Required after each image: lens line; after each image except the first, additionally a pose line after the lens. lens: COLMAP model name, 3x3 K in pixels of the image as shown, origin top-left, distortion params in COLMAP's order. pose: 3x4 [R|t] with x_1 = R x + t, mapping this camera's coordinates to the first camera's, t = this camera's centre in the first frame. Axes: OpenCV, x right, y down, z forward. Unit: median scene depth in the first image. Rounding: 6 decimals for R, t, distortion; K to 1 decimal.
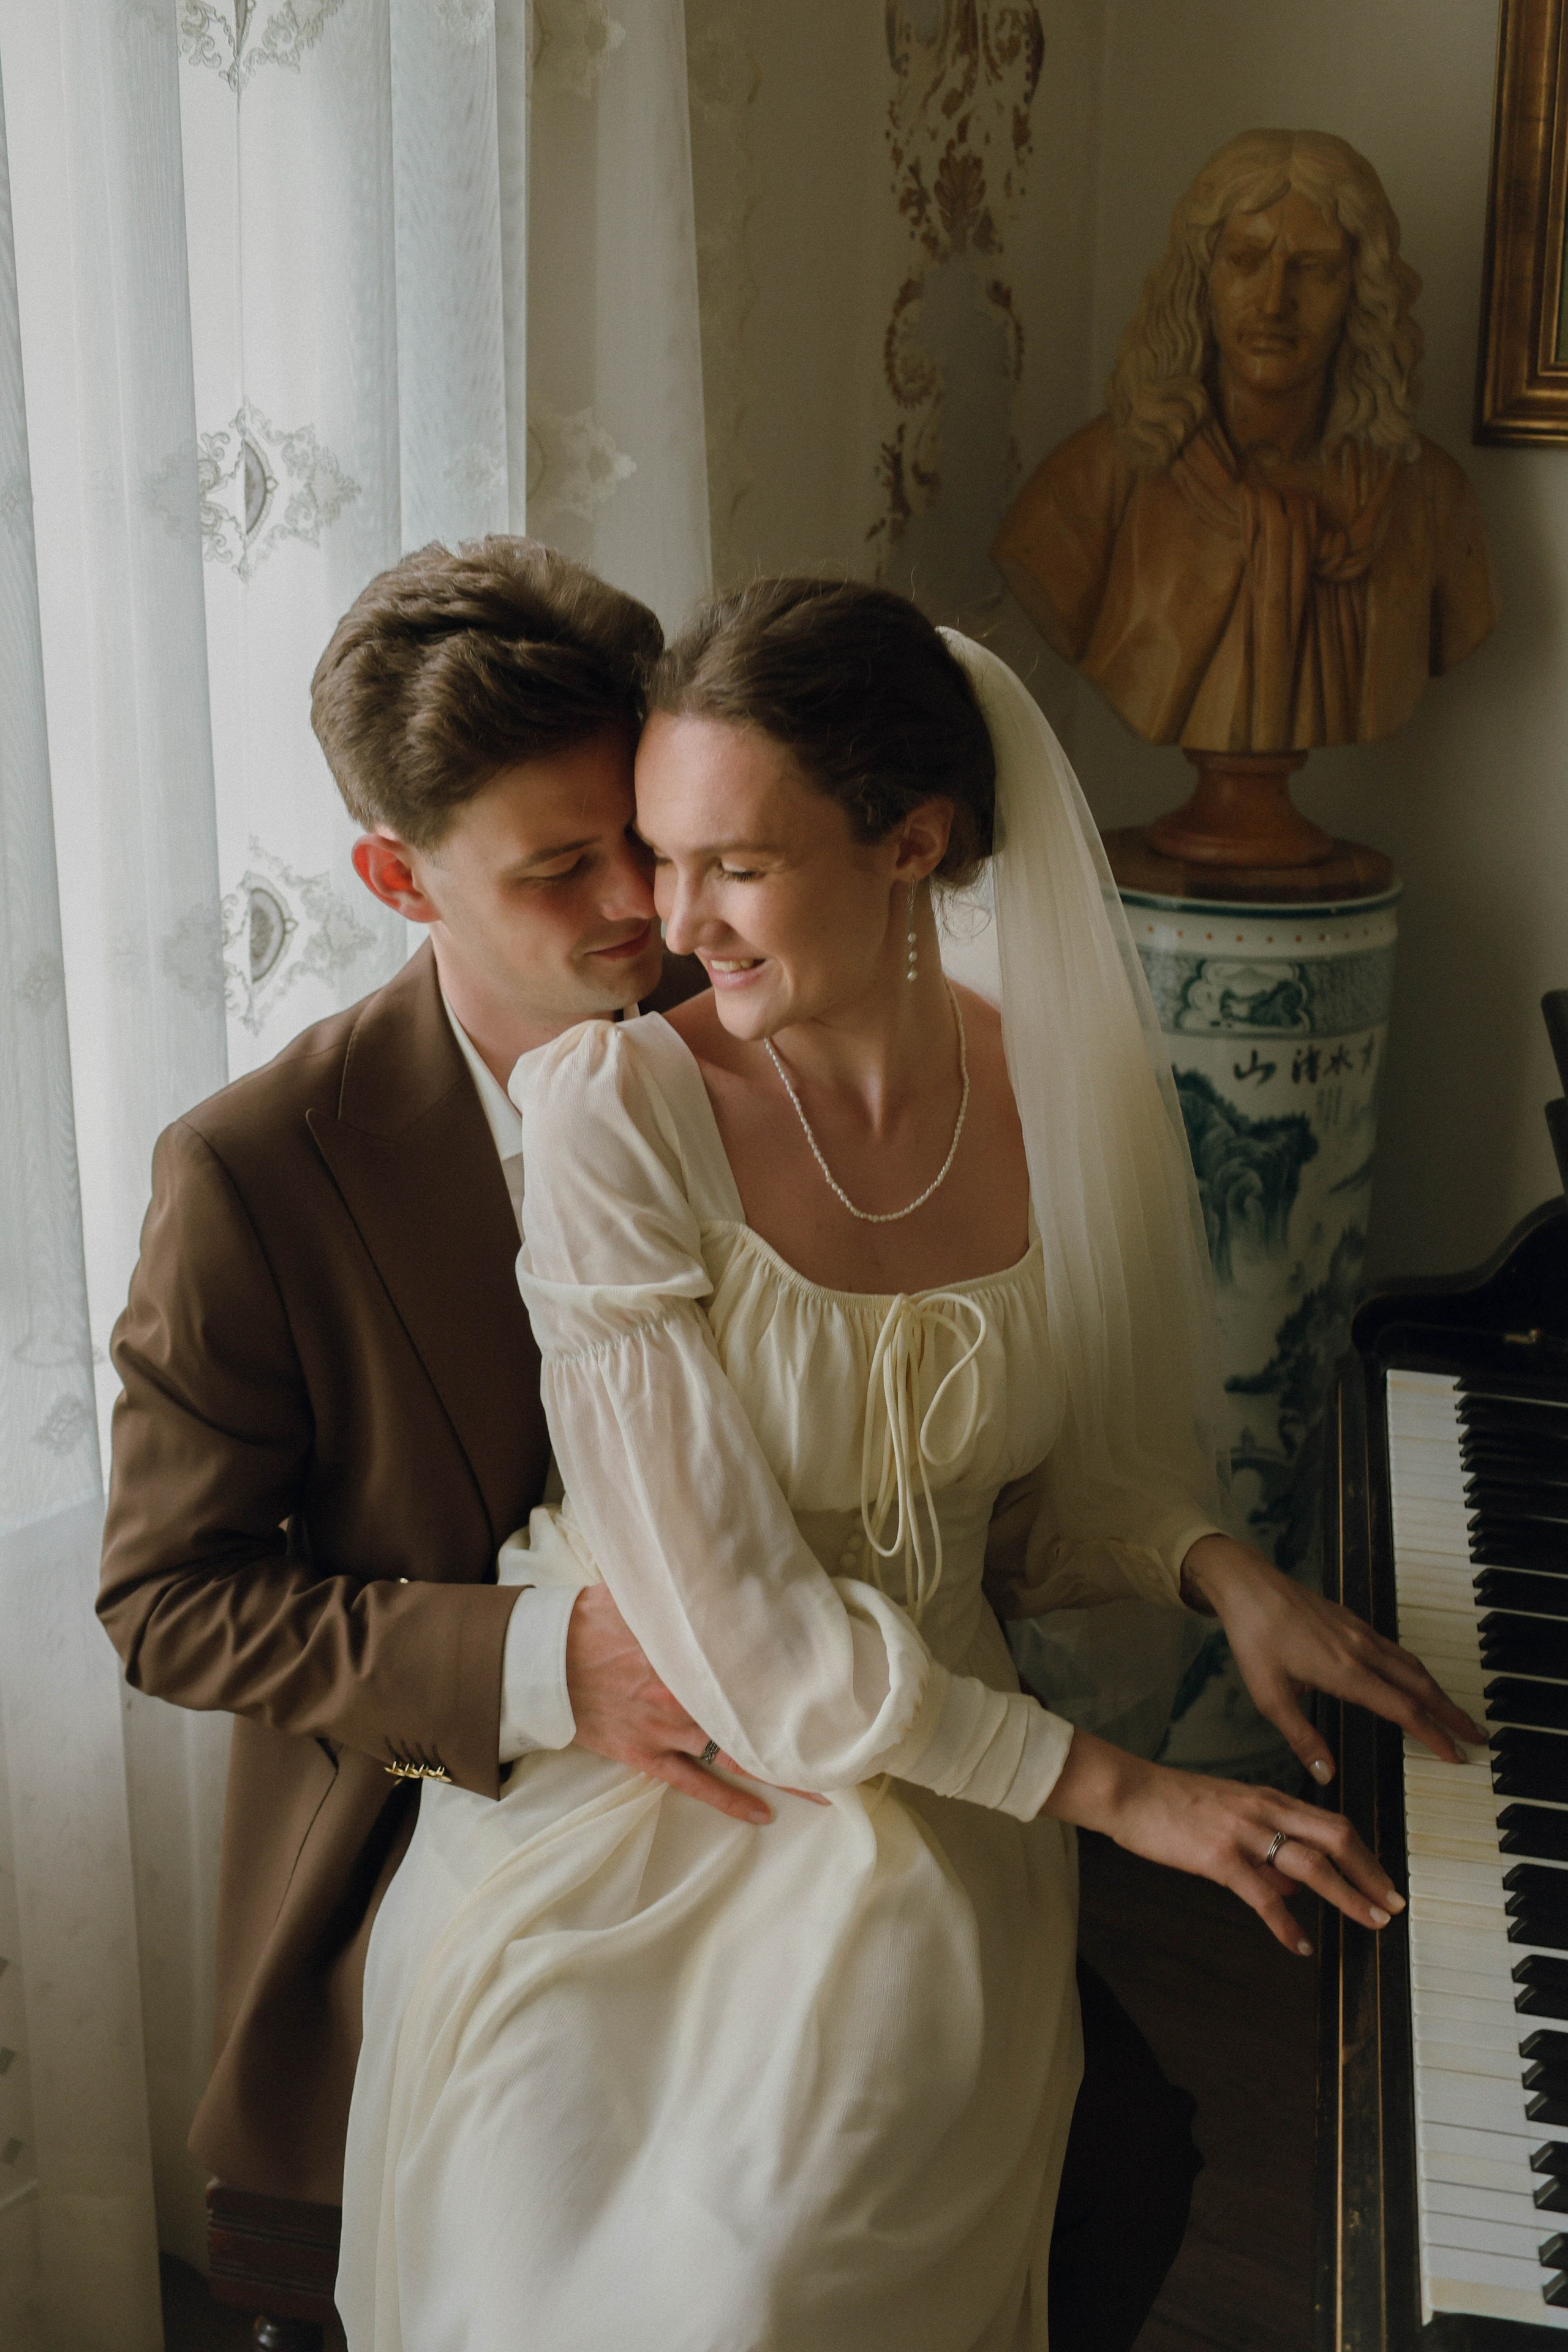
lens RADIAL K [[3255.7, 0, 784.0], [0, 3255.7, 1176.0], [0, 0, 1]] dist [0.035814, 0.152063]
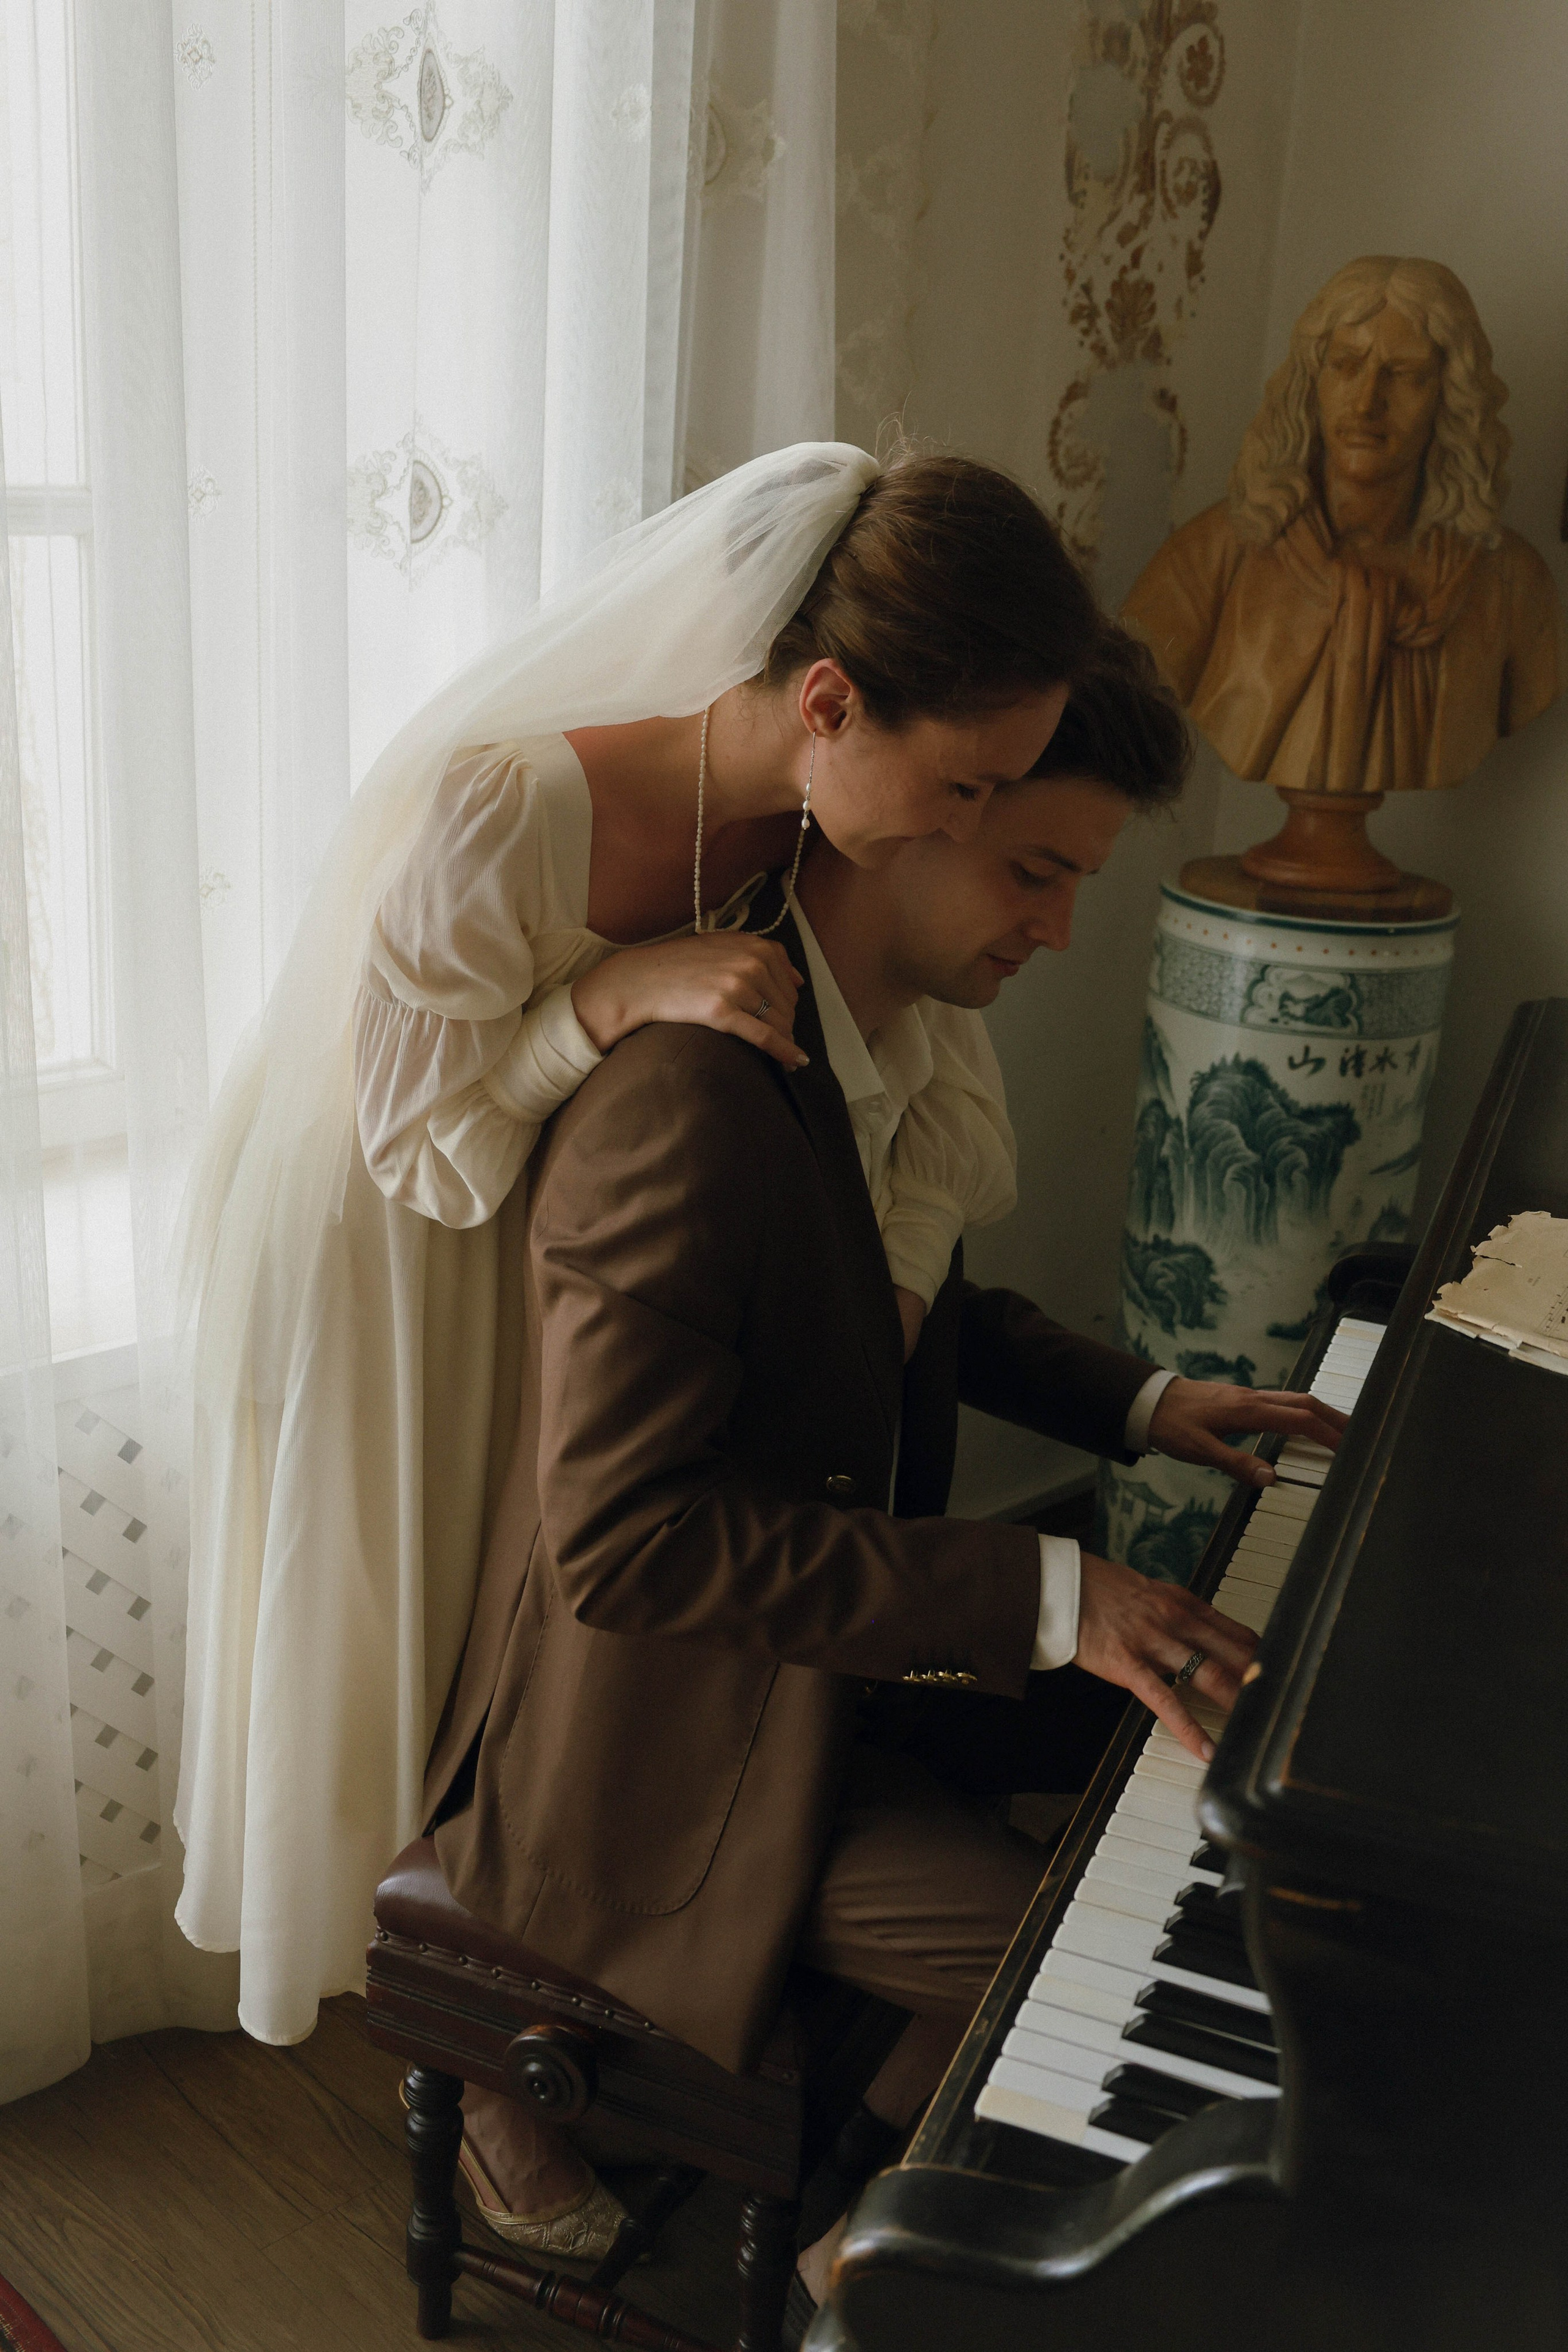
lens RADIAL K [[2550.2, 0, 782.7], [0, 2550.2, 1136.4], [0, 0, 1]] dist [0.078394, -0.020614]
pose [[0.982619, 0.082727, -0.166182, 0.114356], [-0.084796, 0.996384, -0.005379, 0.014766], [0.165136, 0.019377, 0.986080, 0.064576]]
